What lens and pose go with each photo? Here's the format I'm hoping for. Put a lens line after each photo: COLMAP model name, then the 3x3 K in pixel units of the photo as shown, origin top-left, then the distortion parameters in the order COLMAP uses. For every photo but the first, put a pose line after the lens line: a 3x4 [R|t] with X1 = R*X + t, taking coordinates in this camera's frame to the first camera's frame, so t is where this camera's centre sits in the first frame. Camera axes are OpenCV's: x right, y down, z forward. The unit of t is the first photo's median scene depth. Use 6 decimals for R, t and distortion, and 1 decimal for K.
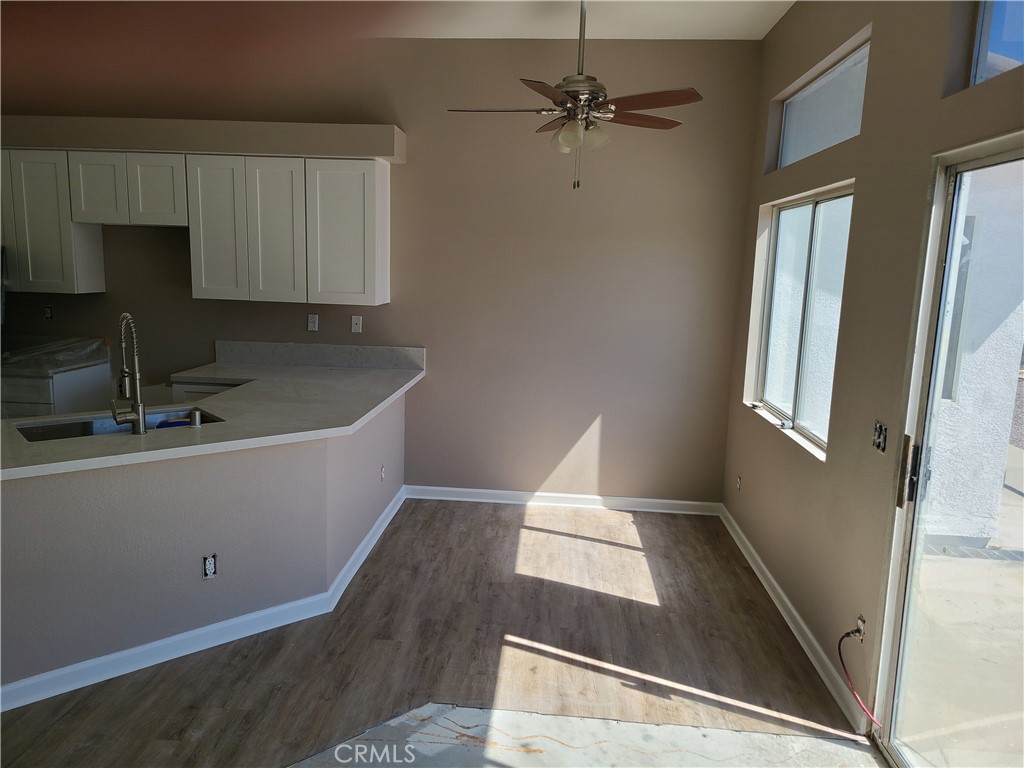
lens RADIAL K [[760.1, 0, 499.7], [0, 760.1, 390.6], [0, 0, 1]] dist [0.077740, -0.058623]
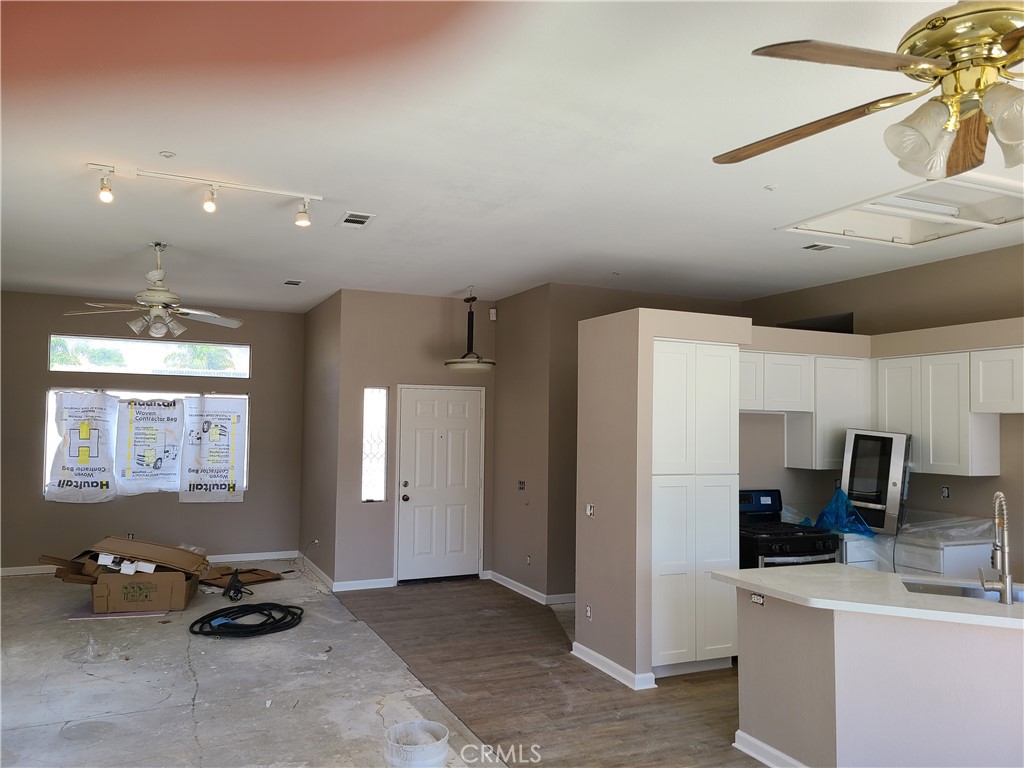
lens RADIAL K [[759.8, 0, 503.9], [0, 759.8, 395.8], [0, 0, 1]] dist [0.076128, -0.058948]
pose [[0.485689, -0.055815, -0.872348, 0.127341], [-0.146838, 0.978569, -0.144365, 0.025306], [0.861710, 0.198210, 0.467085, -0.140853]]
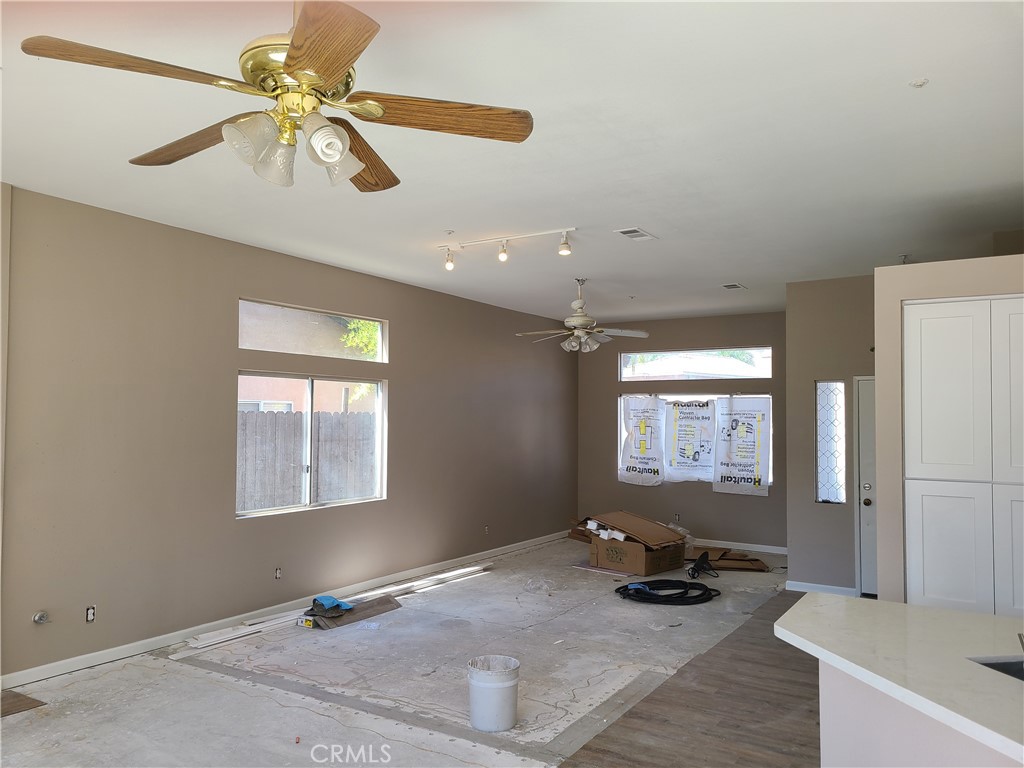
lens RADIAL K [[759.8, 0, 503.9], [0, 759.8, 395.8], [0, 0, 1]] dist [0.076128, -0.058948]
pose [[-0.461083, -0.060718, -0.885277, 0.265909], [-0.169774, 0.985262, 0.020849, -0.107173], [0.870965, 0.159910, -0.464596, 0.709298]]
